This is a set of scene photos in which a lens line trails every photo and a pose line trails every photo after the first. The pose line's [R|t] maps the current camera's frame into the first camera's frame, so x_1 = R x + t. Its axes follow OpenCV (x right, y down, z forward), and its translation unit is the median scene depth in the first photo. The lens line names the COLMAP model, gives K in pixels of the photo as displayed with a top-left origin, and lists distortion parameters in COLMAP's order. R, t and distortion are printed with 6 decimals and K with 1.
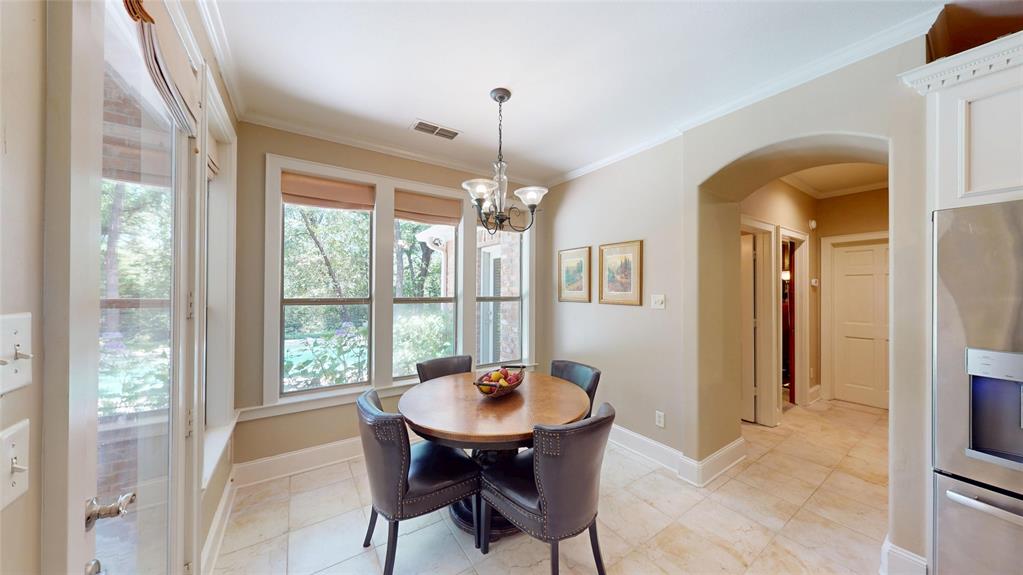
lens RADIAL K [[323.0, 0, 511.5], [0, 323.0, 287.5], [0, 0, 1]] dist [-0.000213, -0.000007]
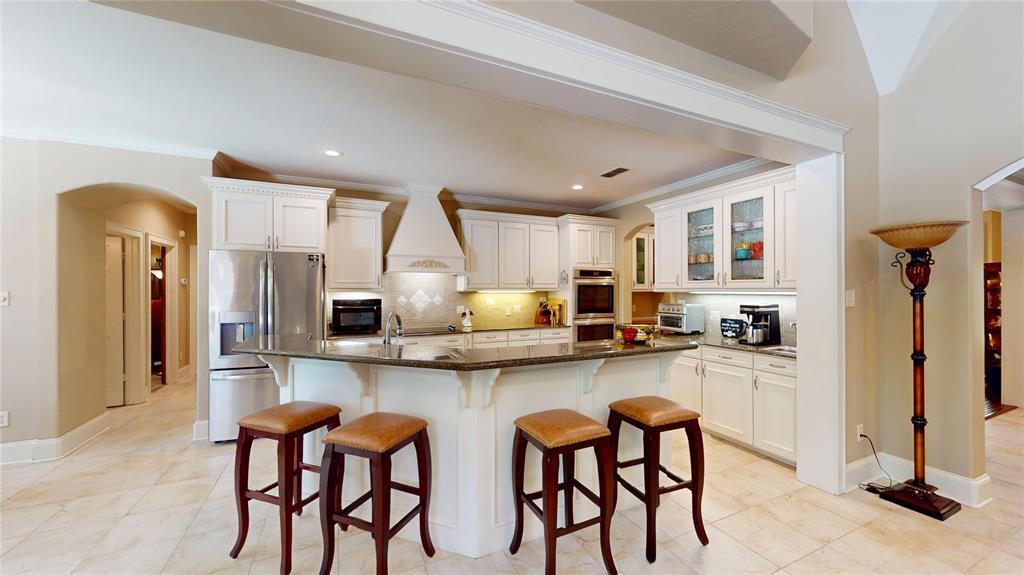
lens RADIAL K [[375.8, 0, 512.7], [0, 375.8, 290.3], [0, 0, 1]] dist [0.000114, 0.000023]
pose [[0.152345, -0.002954, 0.988323, -0.341479], [-0.007463, 0.999964, 0.004139, 0.004200], [-0.988299, -0.008006, 0.152317, -0.551229]]
